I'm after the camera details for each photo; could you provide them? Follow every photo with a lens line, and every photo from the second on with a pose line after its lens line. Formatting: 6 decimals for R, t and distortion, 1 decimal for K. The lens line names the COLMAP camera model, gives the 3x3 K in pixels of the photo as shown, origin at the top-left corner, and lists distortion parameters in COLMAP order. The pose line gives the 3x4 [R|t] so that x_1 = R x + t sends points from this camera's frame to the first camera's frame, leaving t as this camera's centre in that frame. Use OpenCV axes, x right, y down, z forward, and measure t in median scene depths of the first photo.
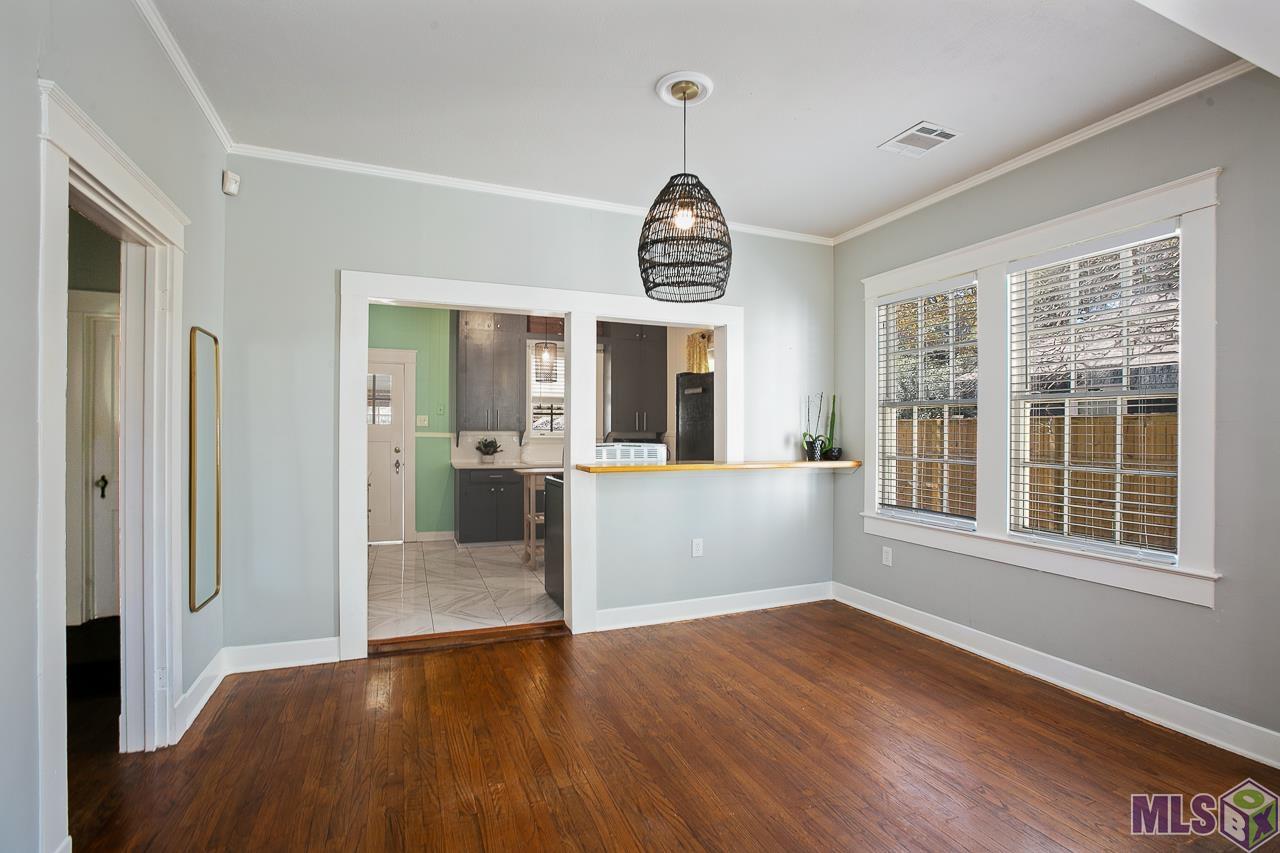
lens RADIAL K [[596.8, 0, 632.5], [0, 596.8, 430.1], [0, 0, 1]] dist [-0.039313, 0.012868]
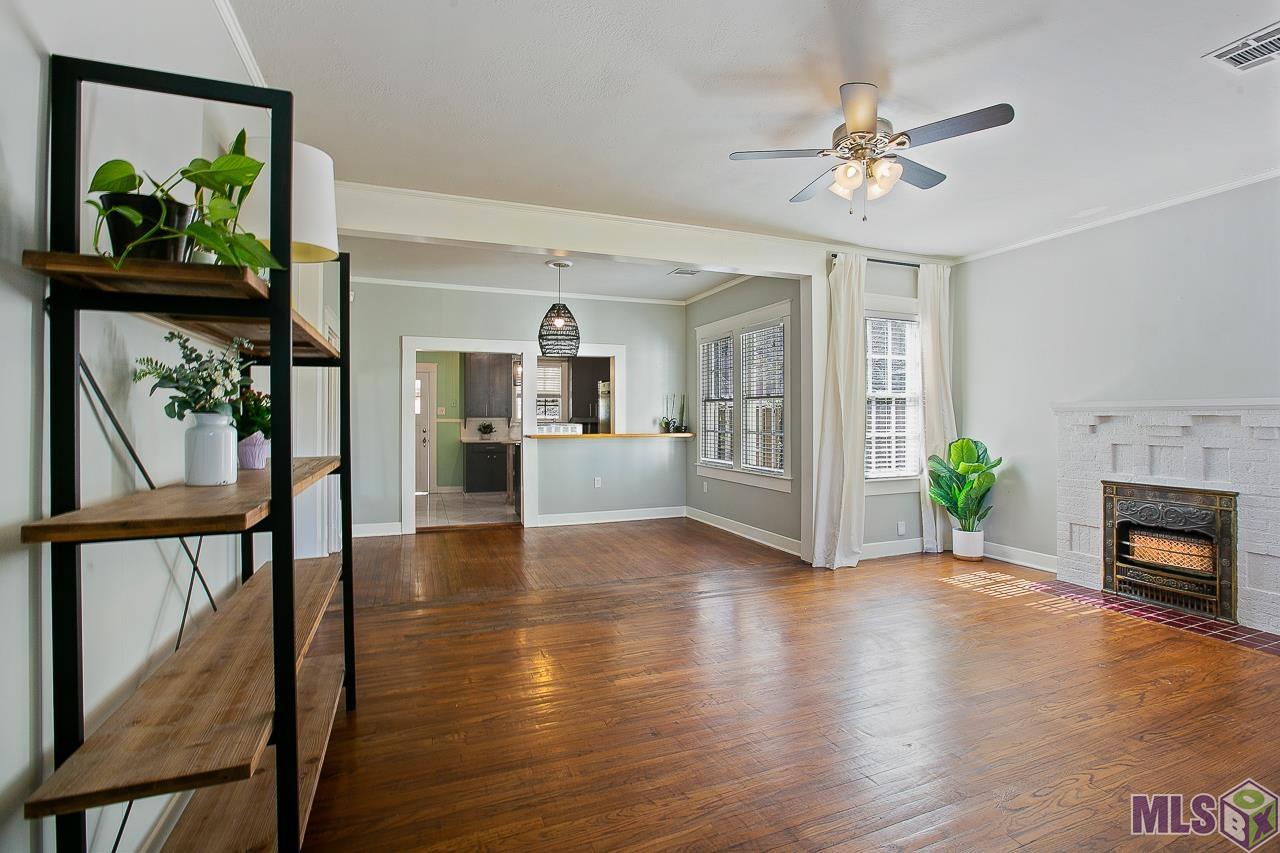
lens RADIAL K [[607.5, 0, 639.4], [0, 607.5, 402.7], [0, 0, 1]] dist [-0.045666, 0.000253]
pose [[0.999840, -0.008237, -0.015883, 0.234235], [0.007900, 0.999745, -0.021153, 0.000093], [0.016053, 0.021024, 0.999650, -0.711888]]
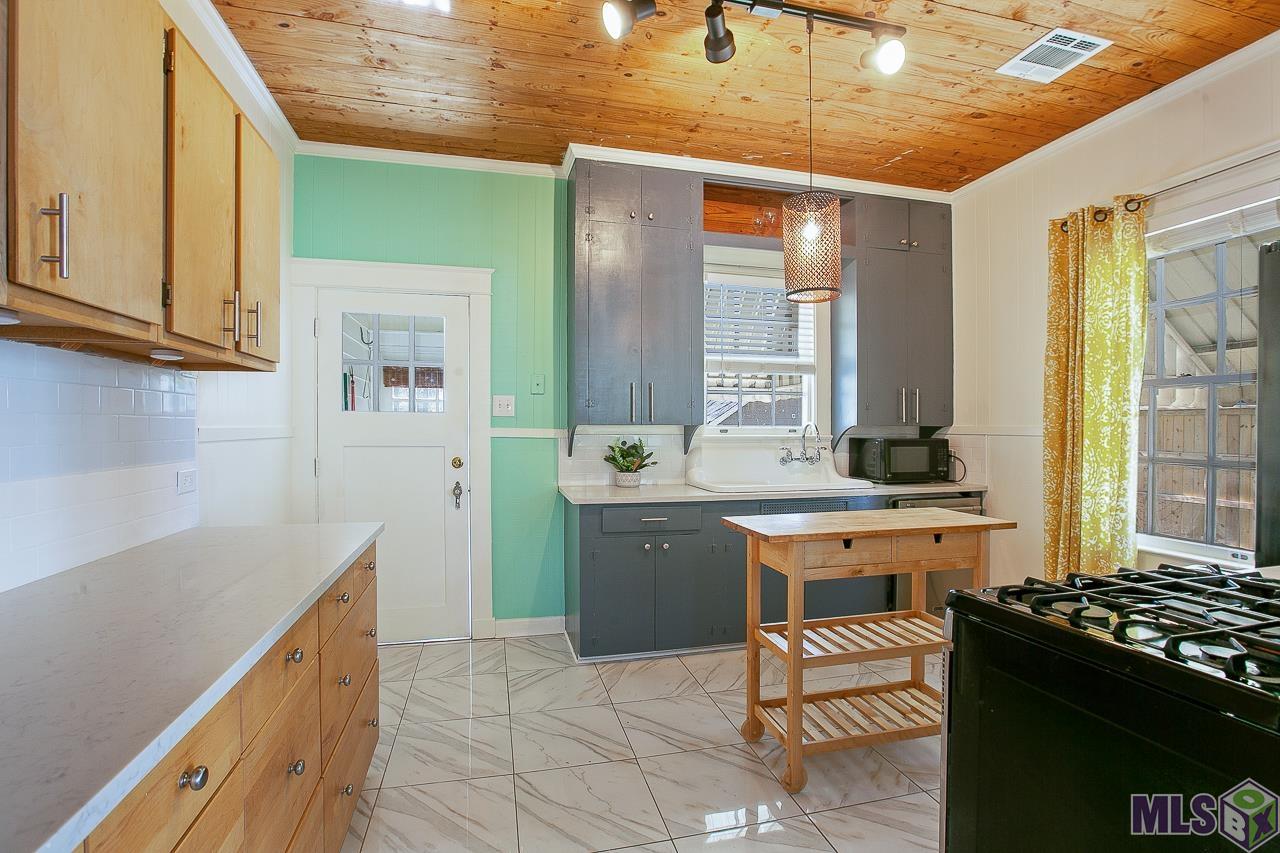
lens RADIAL K [[610.4, 0, 633.4], [0, 610.4, 431.1], [0, 0, 1]] dist [-0.048853, 0.014840]
pose [[0.992938, -0.002234, -0.118611, -0.262984], [0.003370, 0.999950, 0.009380, 0.002367], [0.118584, -0.009714, 0.992897, 0.715004]]
